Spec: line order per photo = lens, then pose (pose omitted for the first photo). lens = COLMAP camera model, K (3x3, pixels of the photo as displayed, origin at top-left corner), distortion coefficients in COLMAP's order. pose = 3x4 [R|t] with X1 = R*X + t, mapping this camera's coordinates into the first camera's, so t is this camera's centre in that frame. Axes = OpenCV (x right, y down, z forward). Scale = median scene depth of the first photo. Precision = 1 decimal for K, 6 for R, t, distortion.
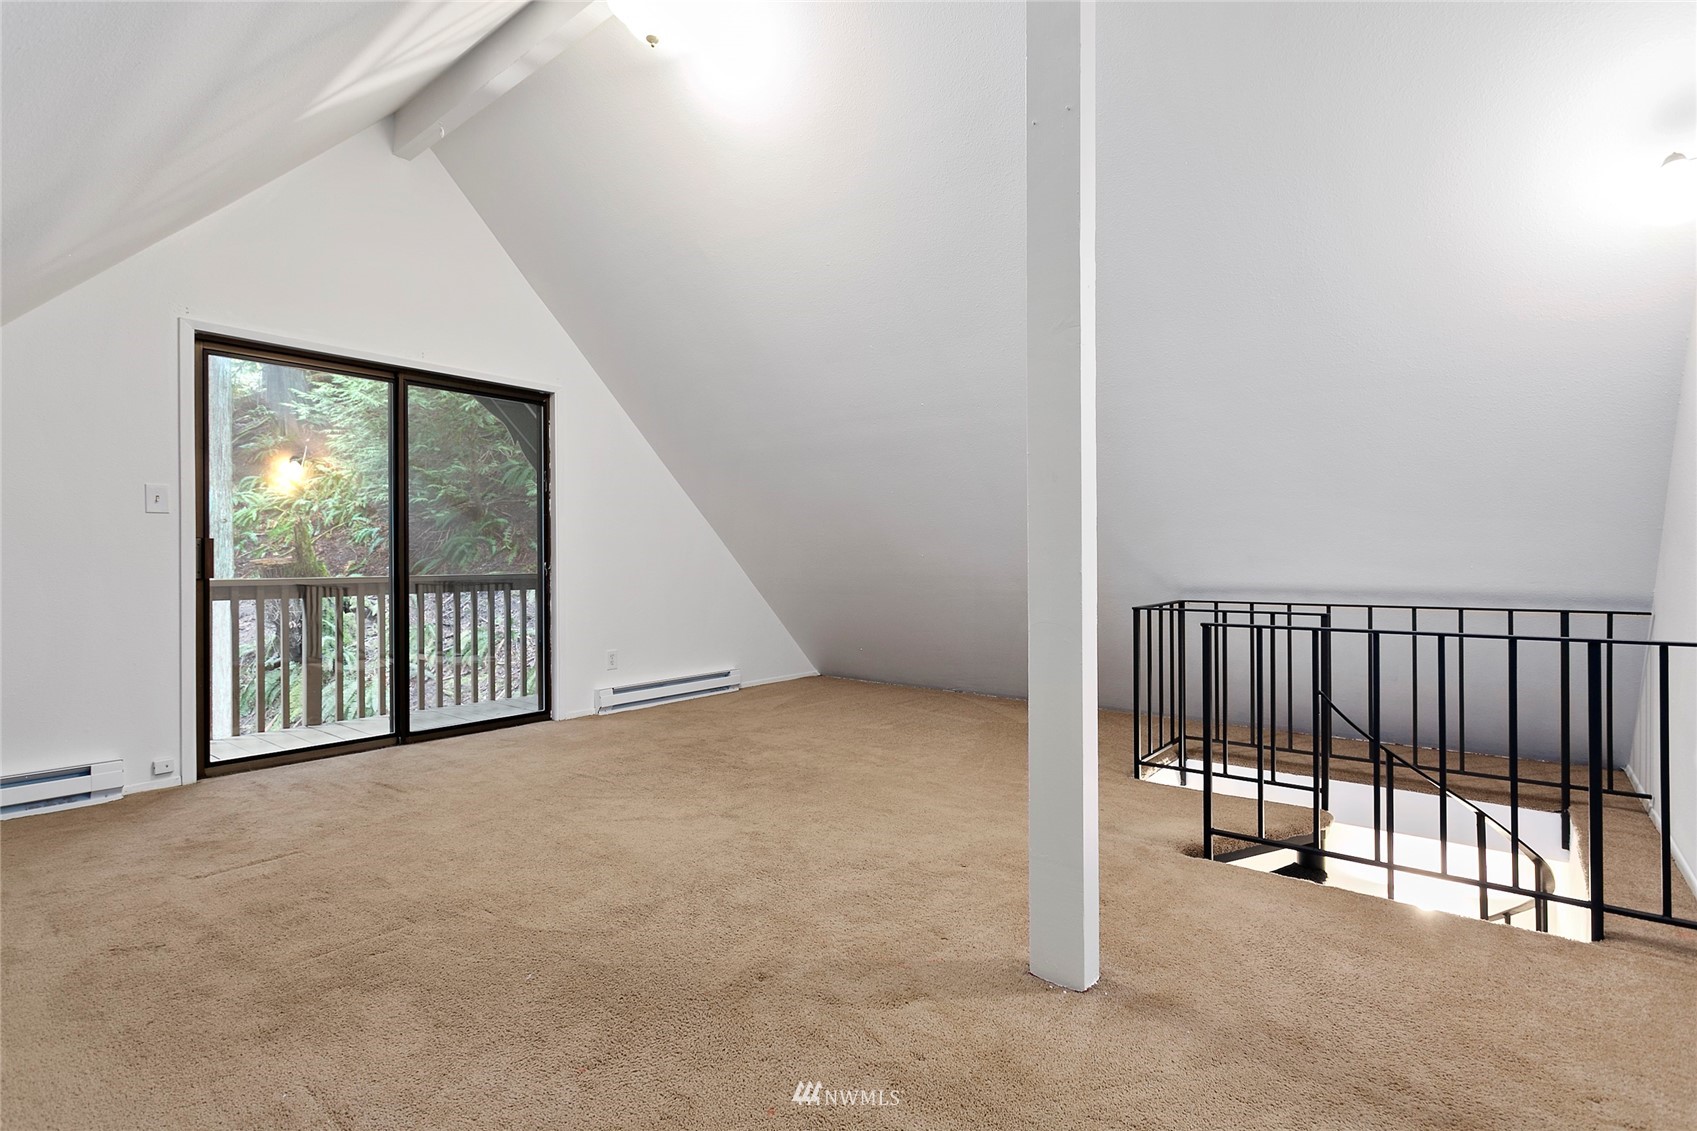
lens RADIAL K [[812.0, 0, 840.6], [0, 812.0, 566.3], [0, 0, 1]] dist [0.000326, 0.001350]
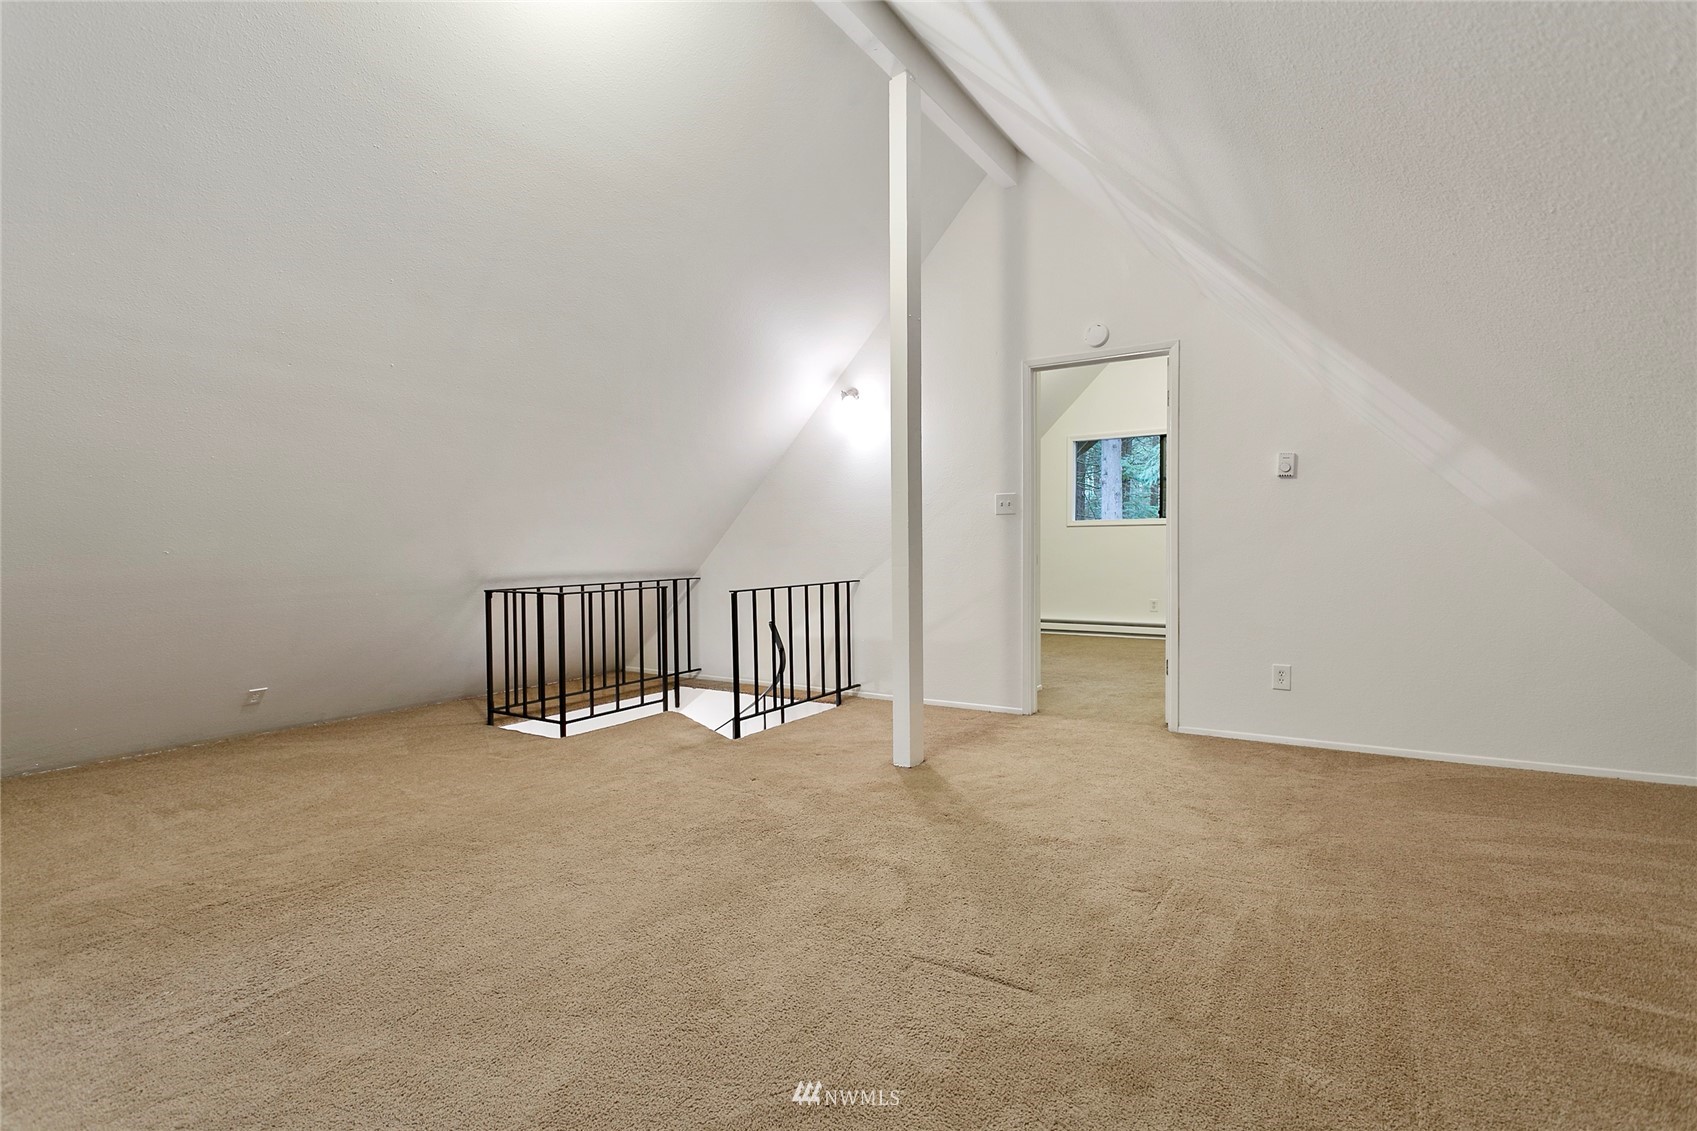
lens RADIAL K [[812.0, 0, 841.9], [0, 812.0, 561.2], [0, 0, 1]] dist [0.000326, 0.001350]
pose [[-0.120639, -0.009547, 0.992651, -0.164198], [0.017707, 0.999774, 0.011768, -0.000481], [-0.992539, 0.018996, -0.120442, 0.139166]]
